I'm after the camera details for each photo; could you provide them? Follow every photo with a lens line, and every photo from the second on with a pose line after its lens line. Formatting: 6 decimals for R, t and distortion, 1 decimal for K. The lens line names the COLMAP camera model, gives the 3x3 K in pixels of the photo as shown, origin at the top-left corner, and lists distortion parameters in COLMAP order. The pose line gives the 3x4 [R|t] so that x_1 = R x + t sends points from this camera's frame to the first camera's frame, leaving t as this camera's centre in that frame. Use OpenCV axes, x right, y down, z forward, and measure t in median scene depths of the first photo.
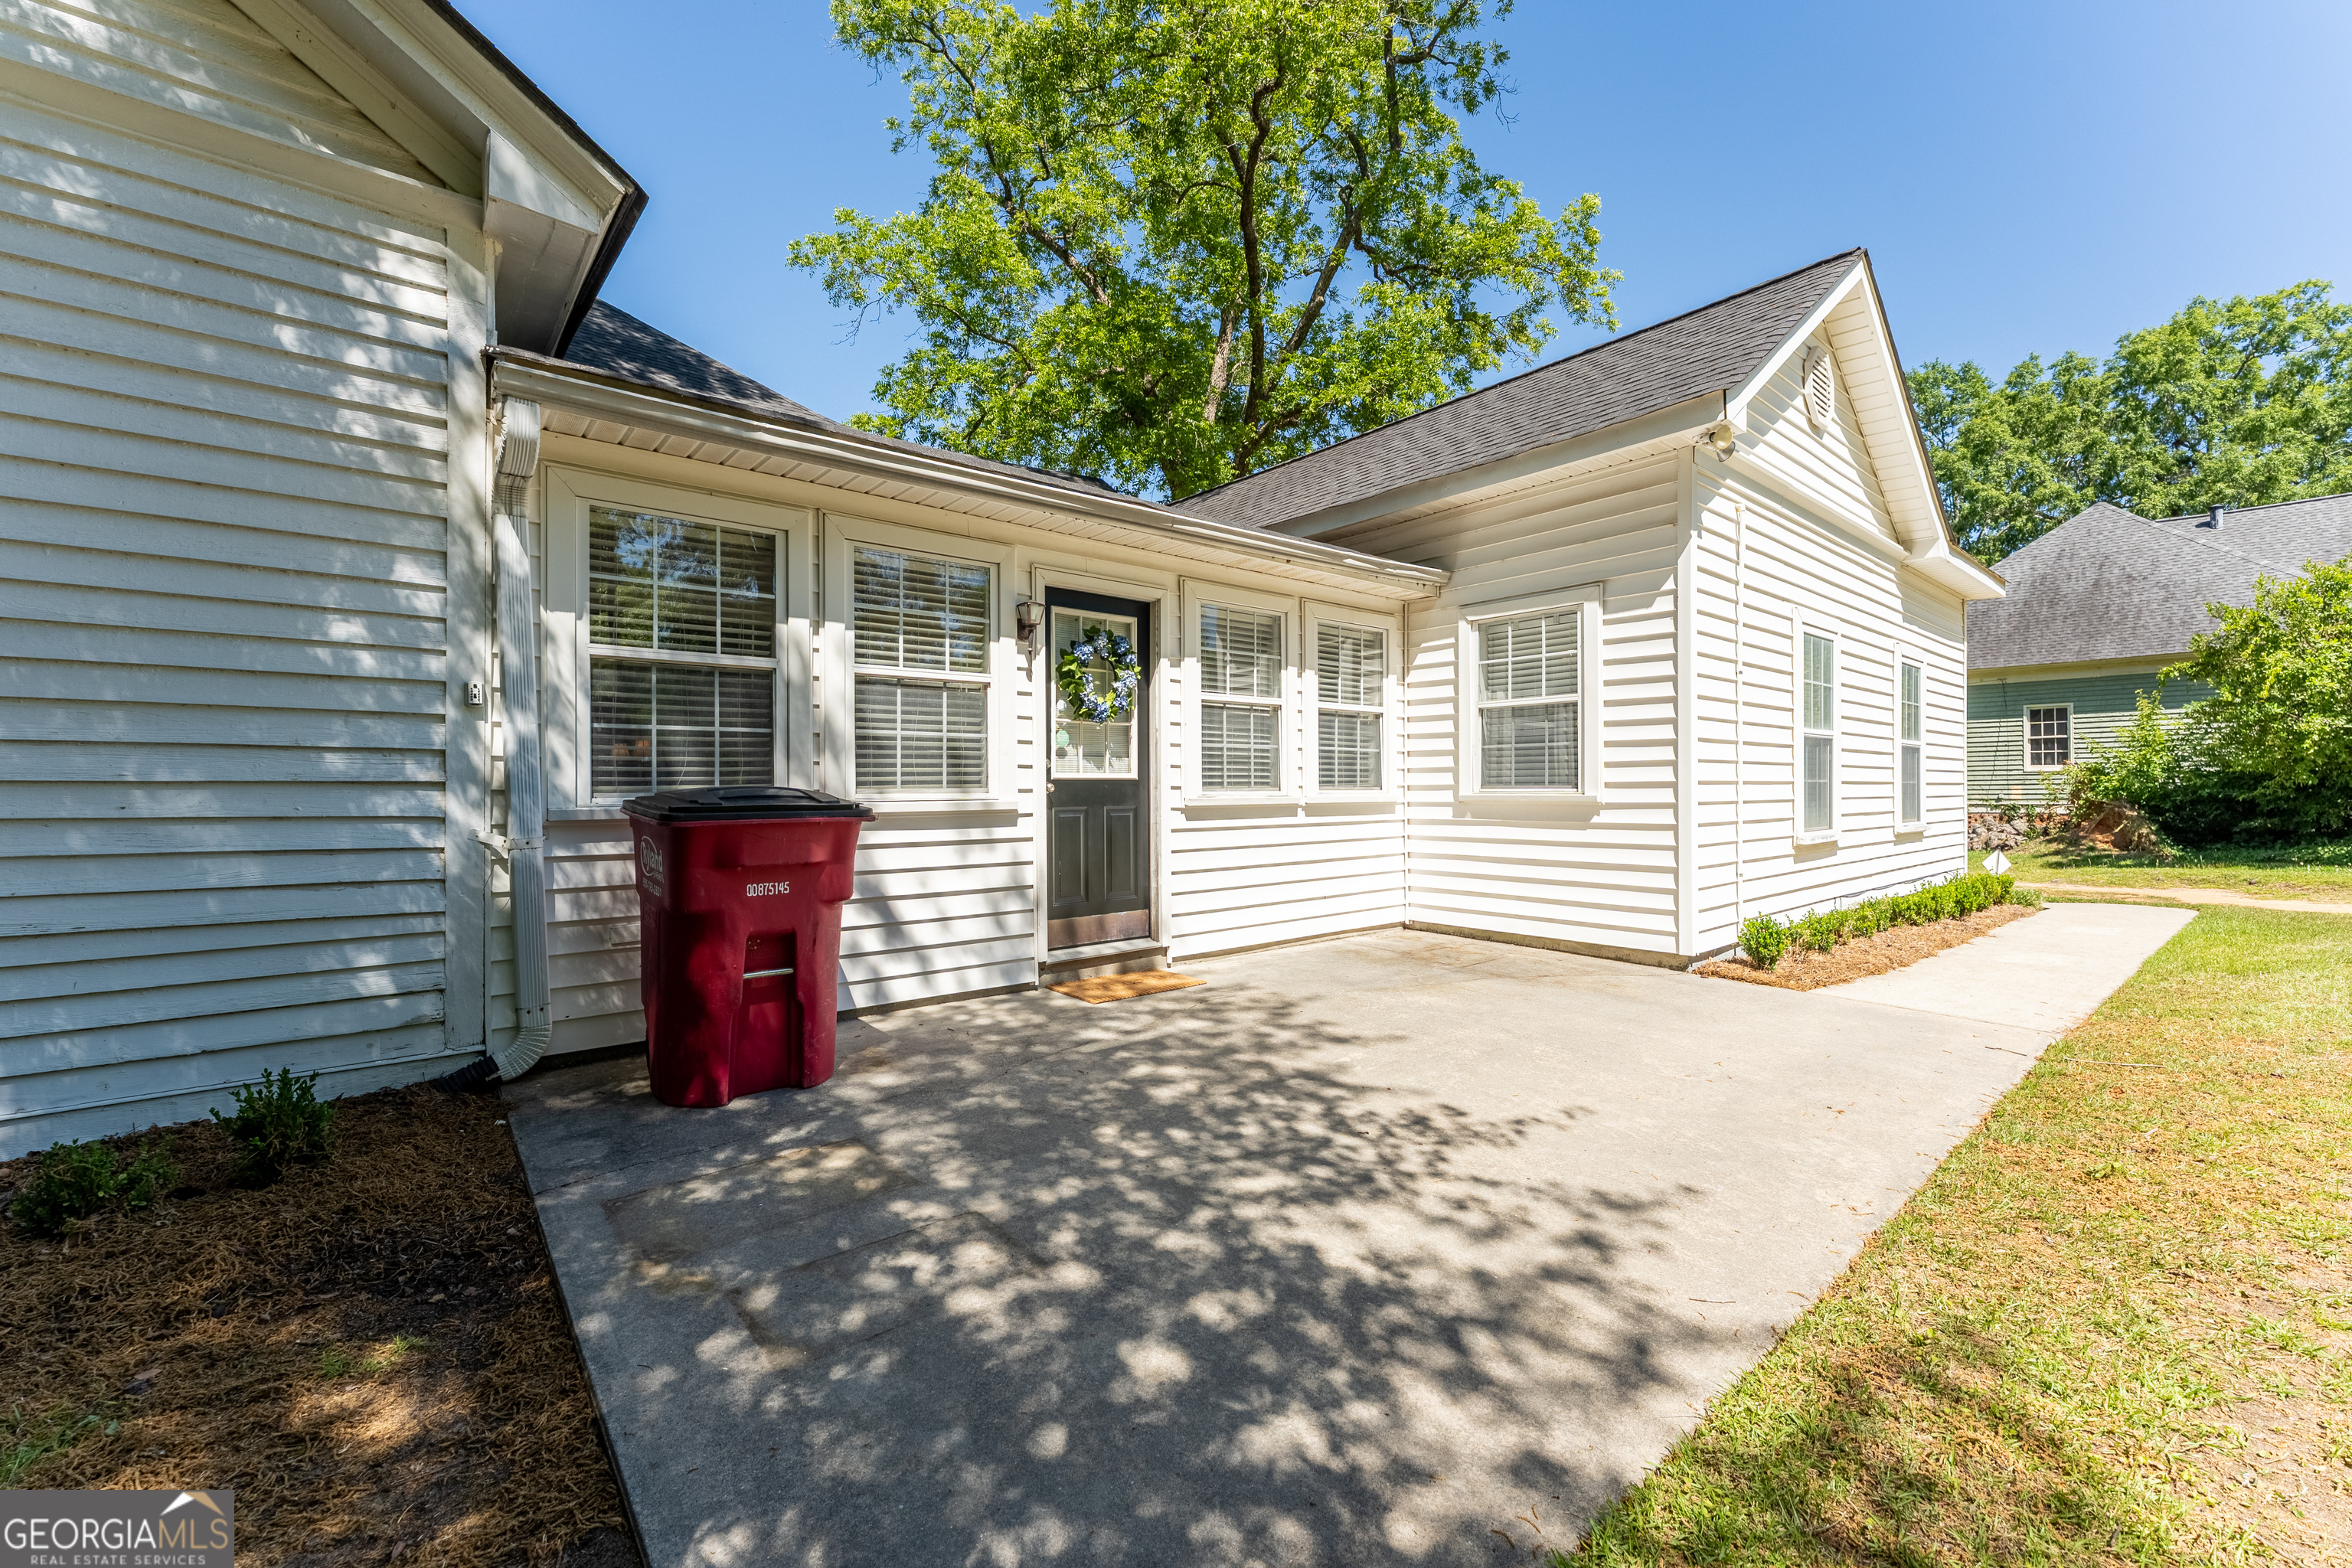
lens RADIAL K [[973.7, 0, 1190.5], [0, 973.7, 789.4], [0, 0, 1]] dist [-0.012907, 0.000475]
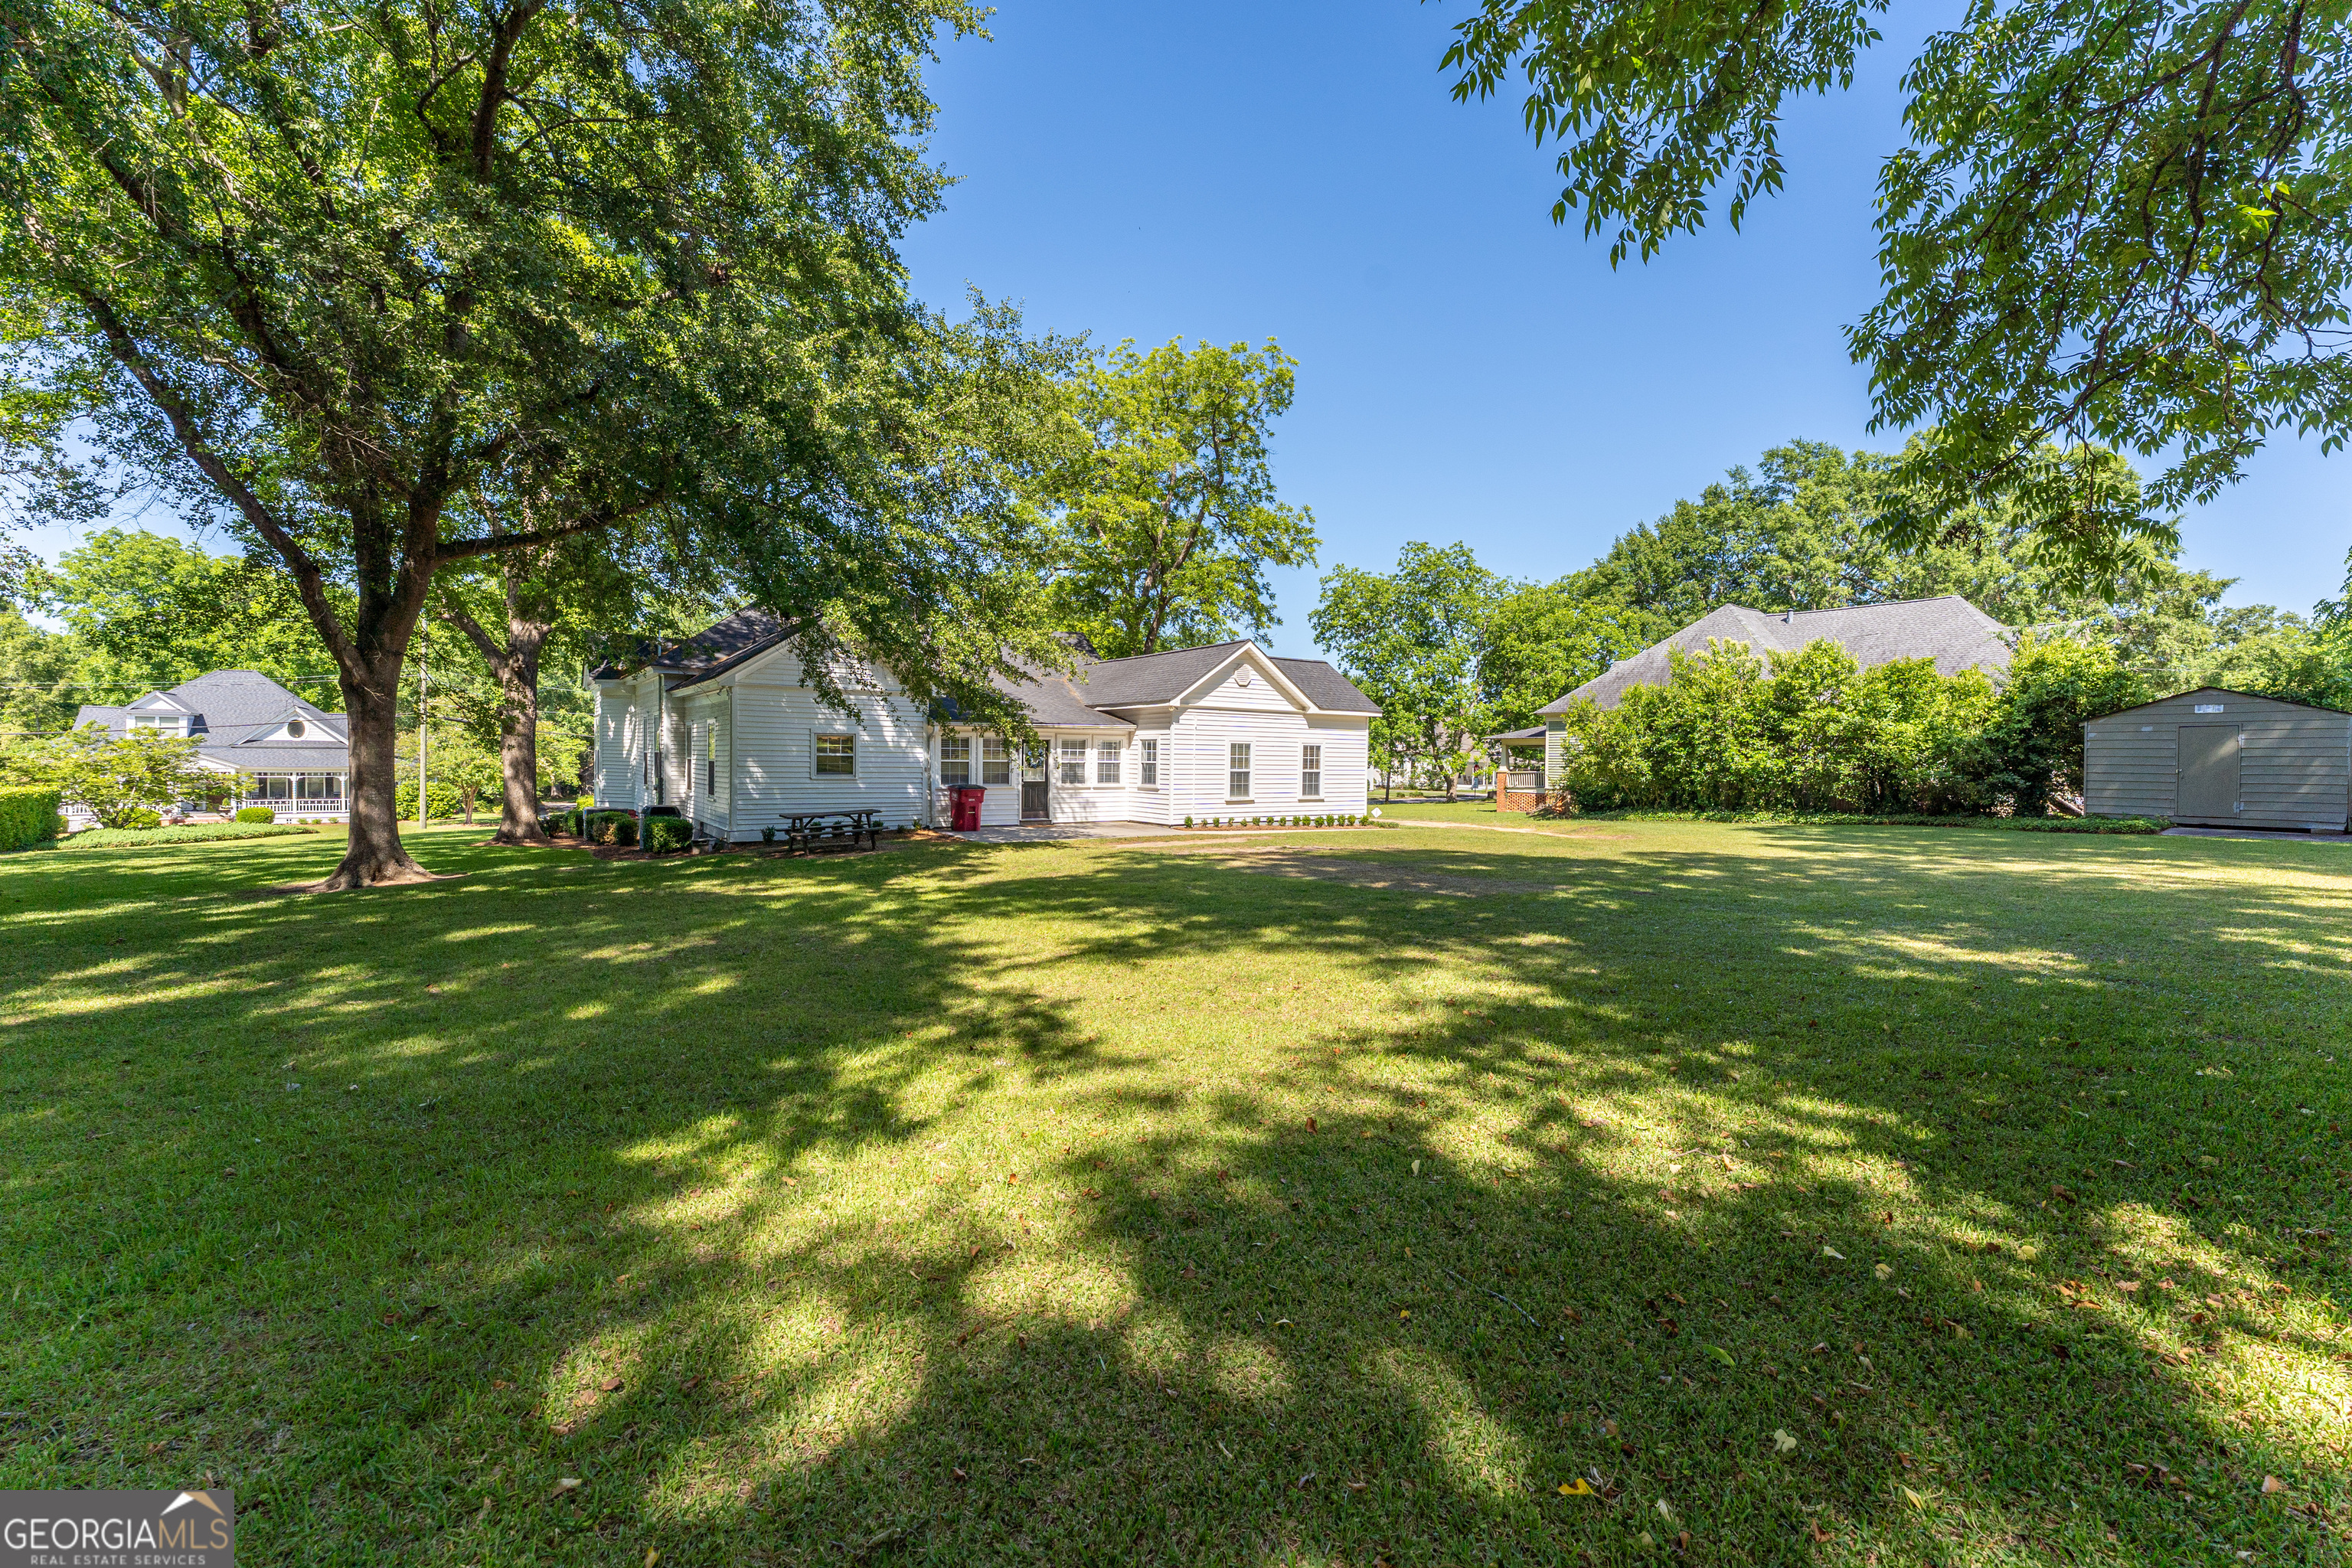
lens RADIAL K [[973.7, 0, 1172.7], [0, 973.7, 789.5], [0, 0, 1]] dist [-0.012907, 0.000475]
pose [[0.995068, 0.020290, -0.097099, 0.924241], [-0.017054, 0.999275, 0.034042, -0.126800], [0.097720, -0.032218, 0.994692, -3.227499]]
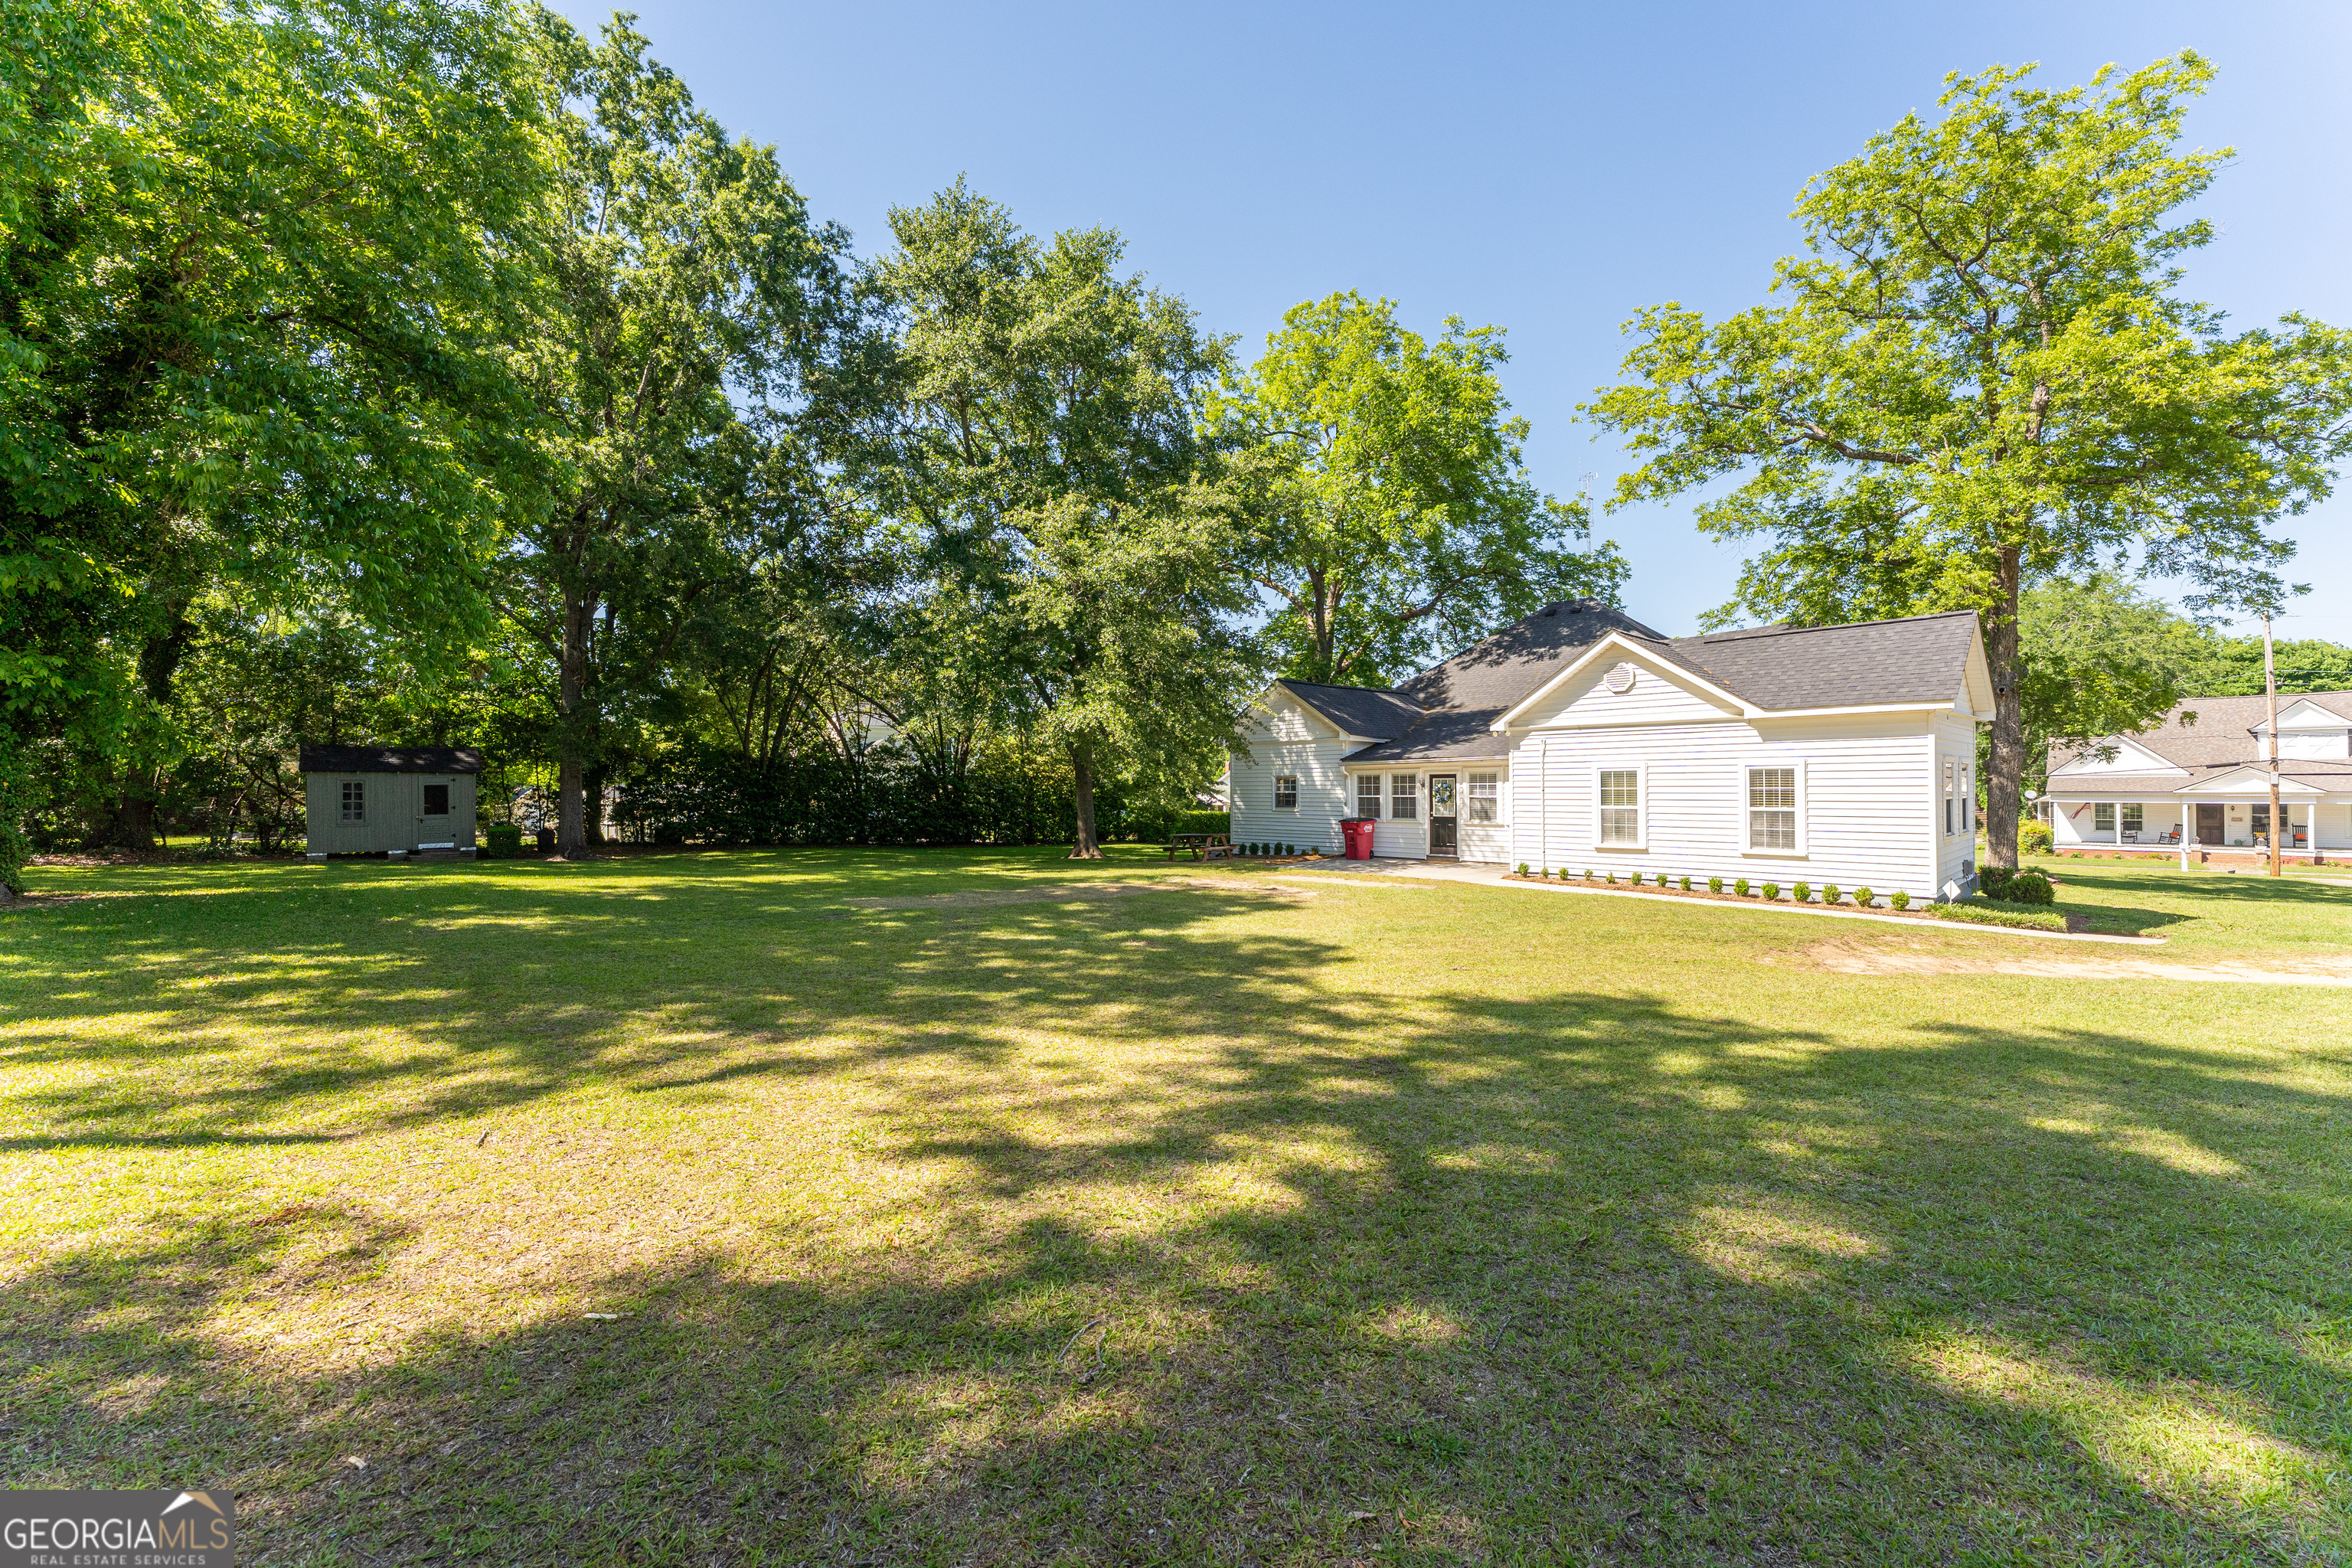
lens RADIAL K [[973.7, 0, 1159.3], [0, 973.7, 779.3], [0, 0, 1]] dist [-0.012907, 0.000475]
pose [[0.047035, -0.003088, -0.998888, 3.975138], [0.007046, 0.999971, -0.002759, -0.164177], [0.998868, -0.006908, 0.047056, -0.452798]]
